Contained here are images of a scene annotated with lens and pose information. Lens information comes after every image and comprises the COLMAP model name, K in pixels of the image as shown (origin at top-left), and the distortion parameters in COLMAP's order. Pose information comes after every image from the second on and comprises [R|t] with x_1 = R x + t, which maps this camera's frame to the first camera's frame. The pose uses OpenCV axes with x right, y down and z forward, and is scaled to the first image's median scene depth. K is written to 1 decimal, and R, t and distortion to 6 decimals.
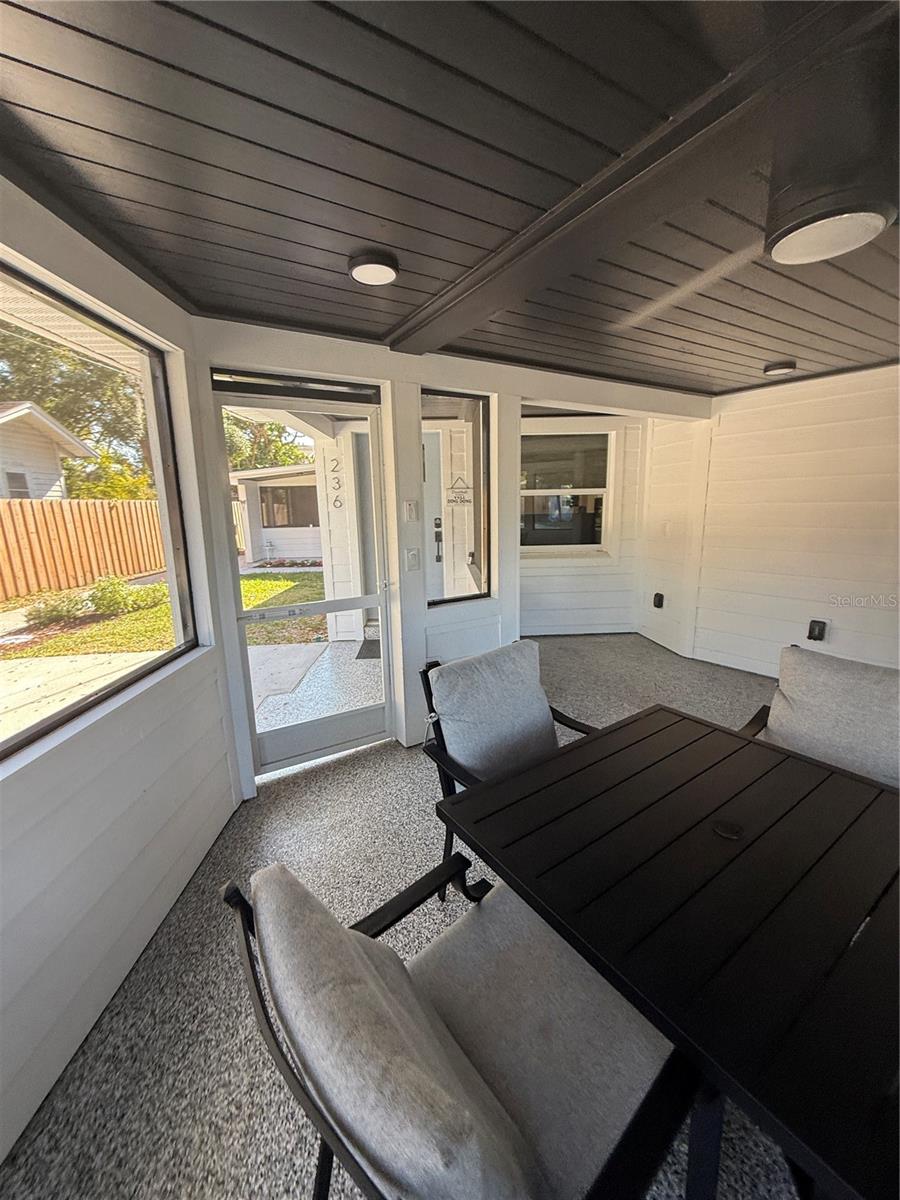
lens RADIAL K [[478.5, 0, 452.2], [0, 478.5, 587.8], [0, 0, 1]] dist [0.003613, -0.000096]
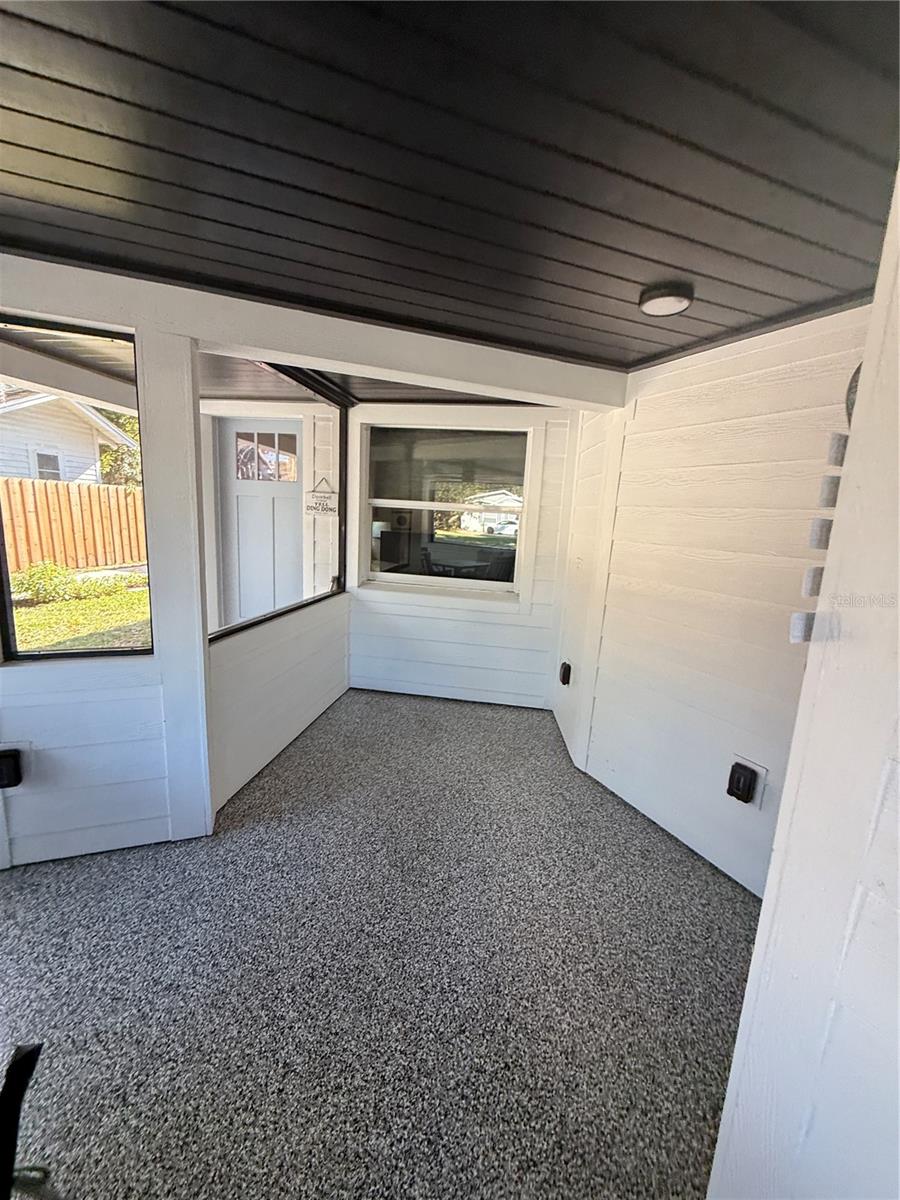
lens RADIAL K [[478.5, 0, 451.2], [0, 478.5, 601.0], [0, 0, 1]] dist [0.003613, -0.000096]
pose [[0.976712, 0.112313, -0.182807, 0.294912], [-0.112385, 0.993614, 0.010000, -0.050454], [0.182763, 0.010778, 0.983098, 0.220417]]
